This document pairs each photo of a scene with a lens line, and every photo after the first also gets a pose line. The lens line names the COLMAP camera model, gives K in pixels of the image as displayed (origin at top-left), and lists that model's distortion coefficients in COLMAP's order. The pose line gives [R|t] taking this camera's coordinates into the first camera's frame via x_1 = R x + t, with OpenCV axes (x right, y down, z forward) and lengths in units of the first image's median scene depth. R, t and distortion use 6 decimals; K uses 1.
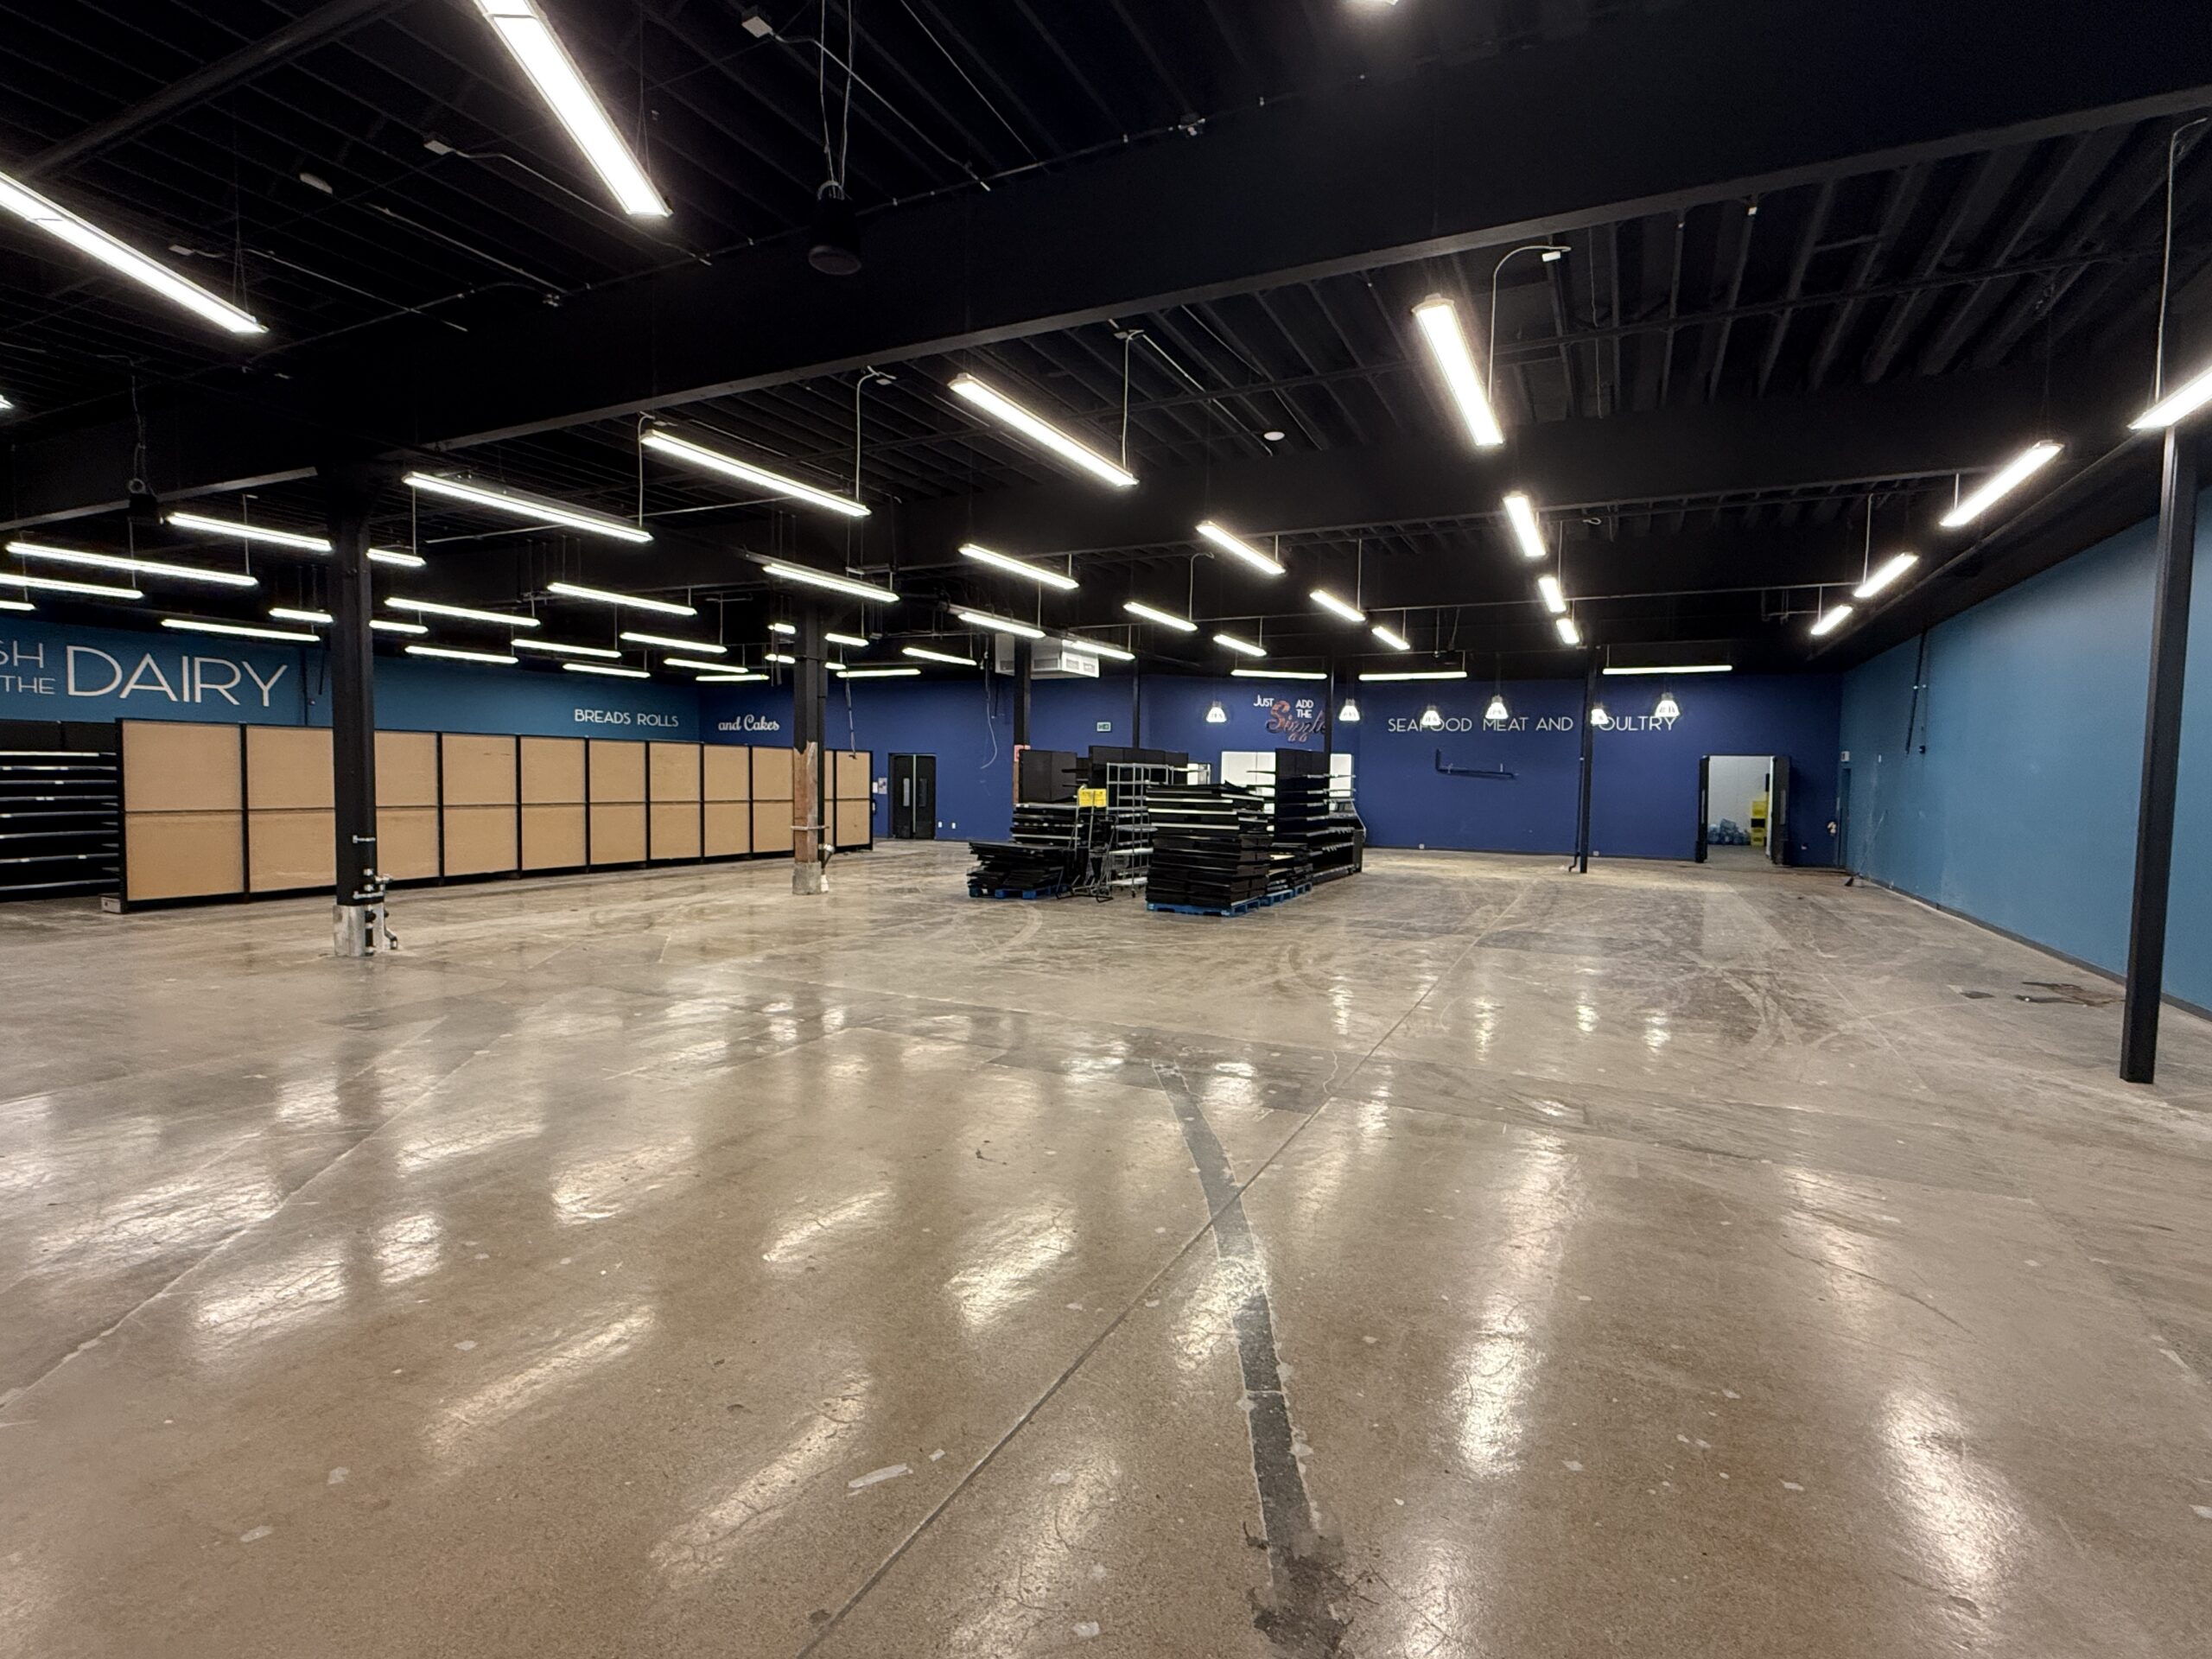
lens RADIAL K [[1078.0, 0, 1105.1], [0, 1078.0, 833.7], [0, 0, 1]] dist [0.001275, -0.000675]
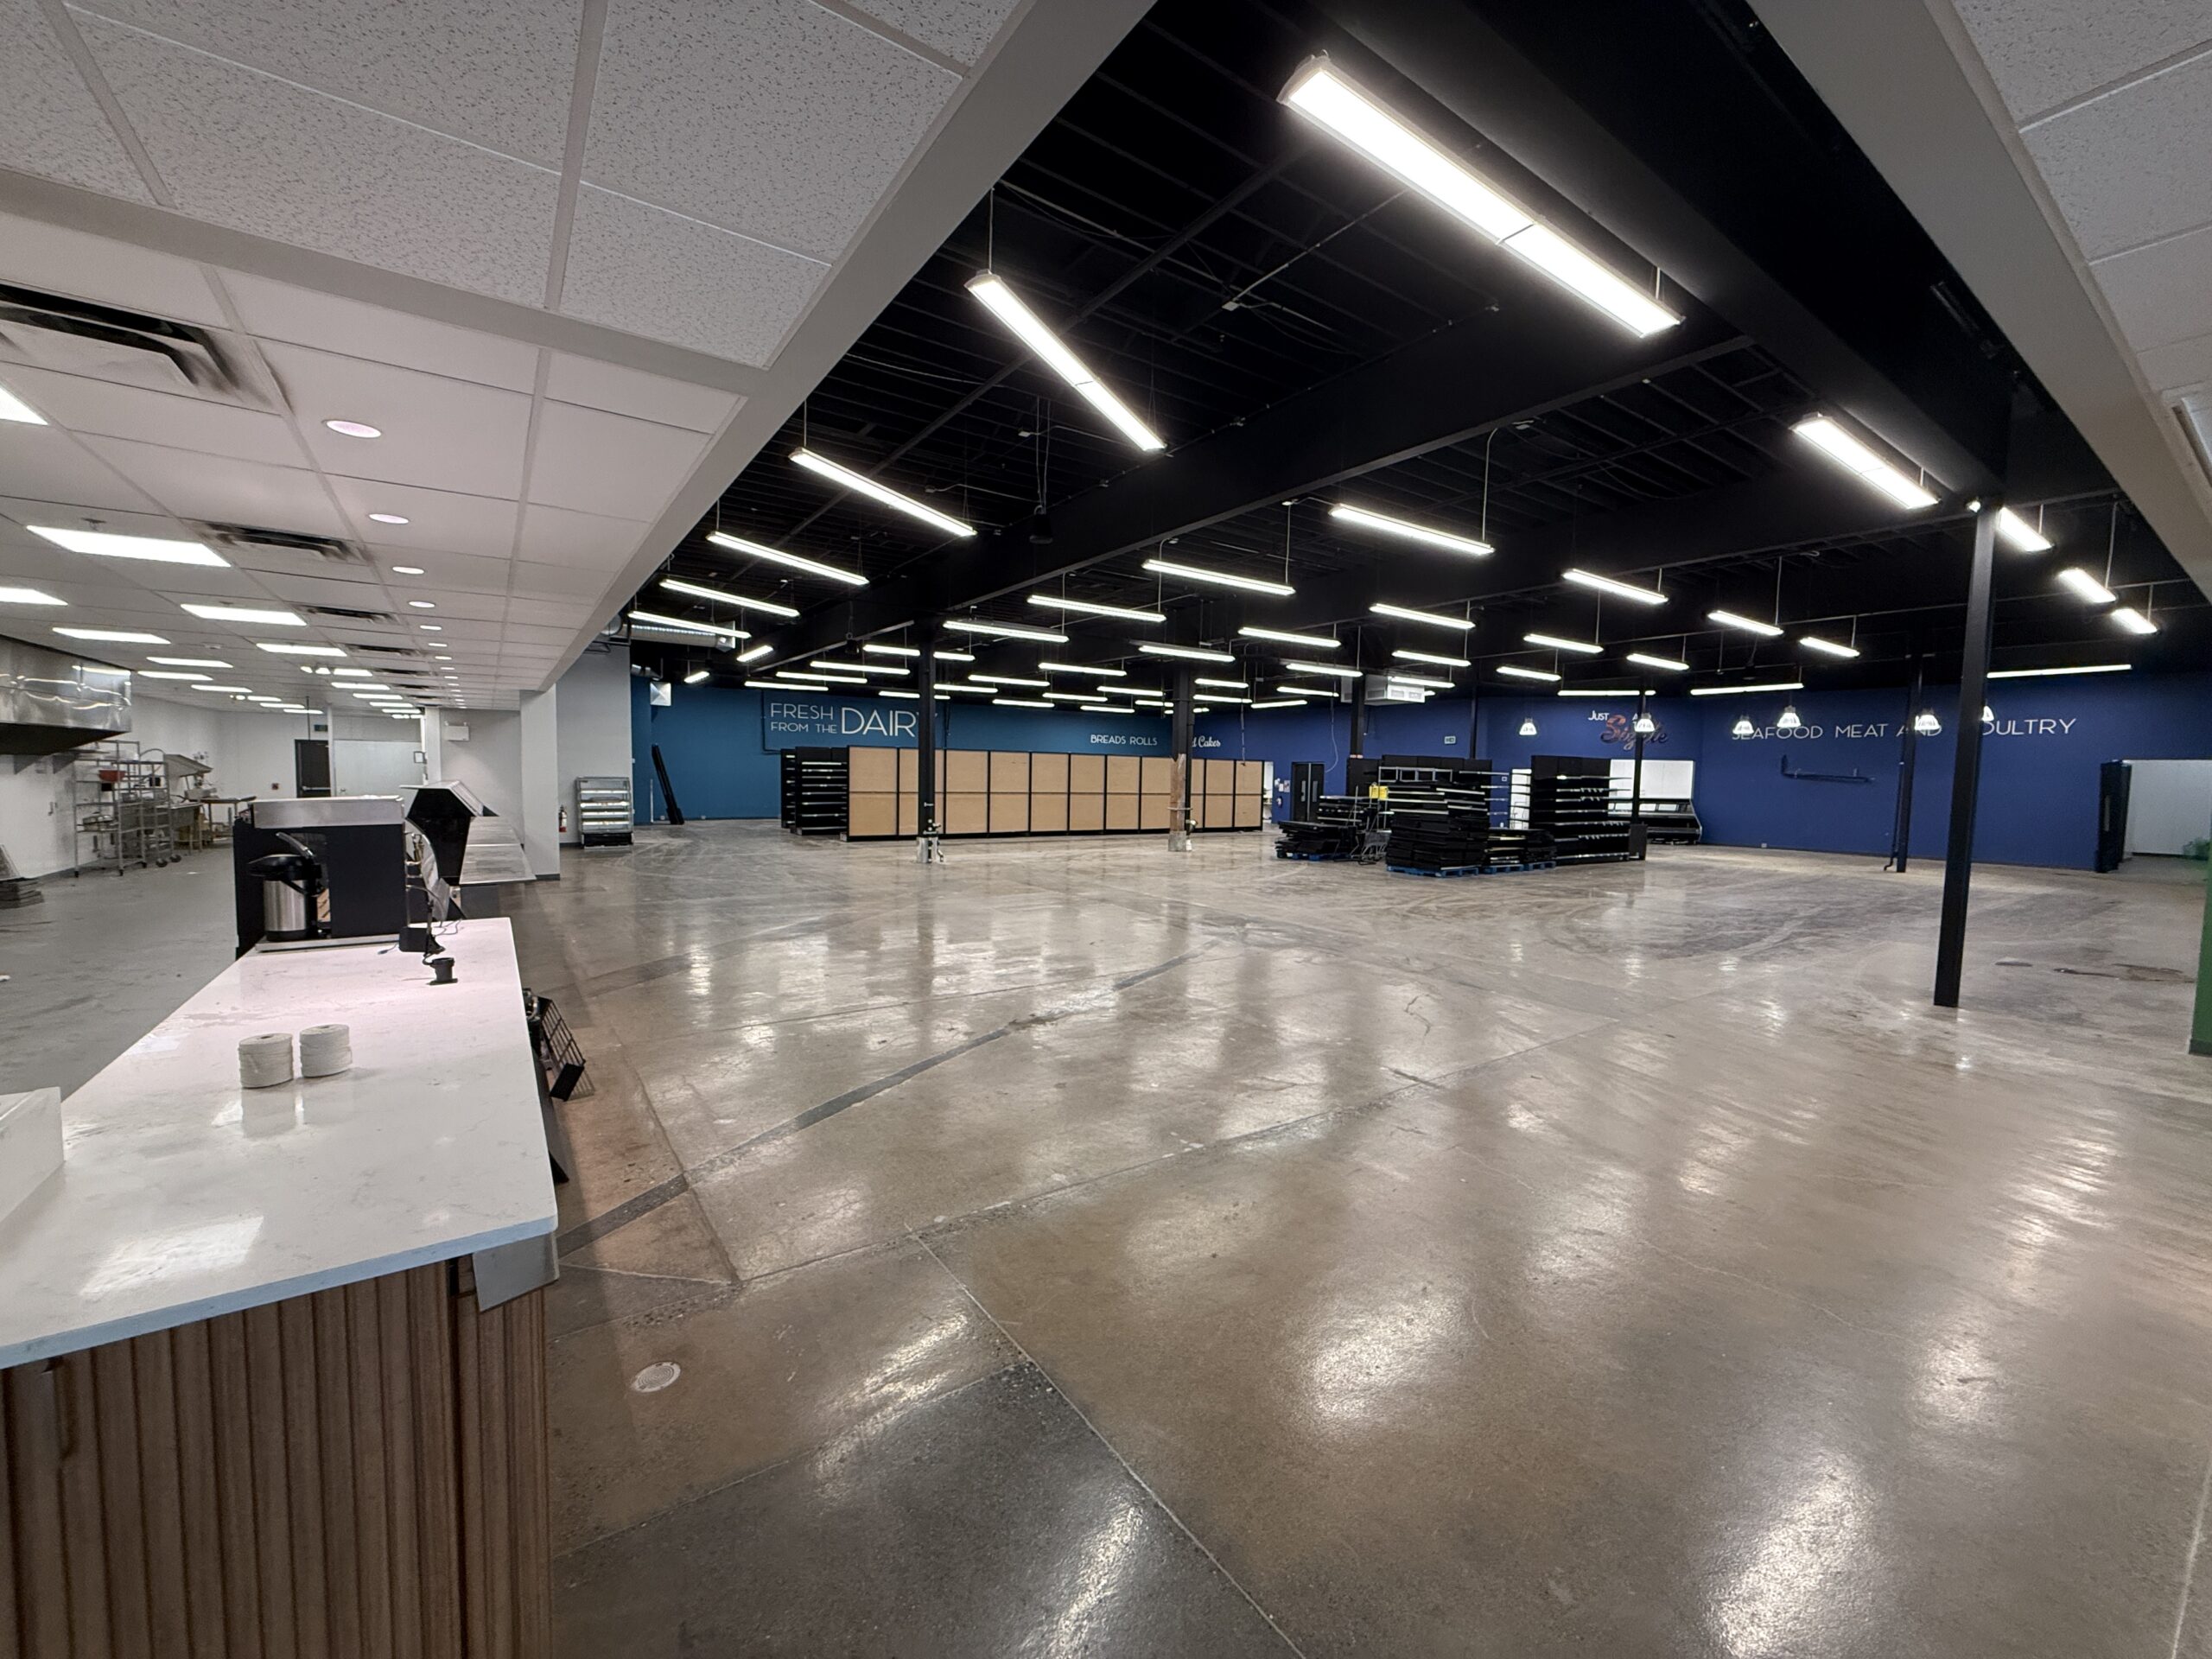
lens RADIAL K [[884.4, 0, 1107.3], [0, 884.4, 832.4], [0, 0, 1]] dist [0.001836, 0.000033]
pose [[0.874052, 0.033250, -0.484693, 0.222149], [-0.031918, 0.999430, 0.011001, 0.015186], [0.484783, 0.005855, 0.874615, -0.149796]]
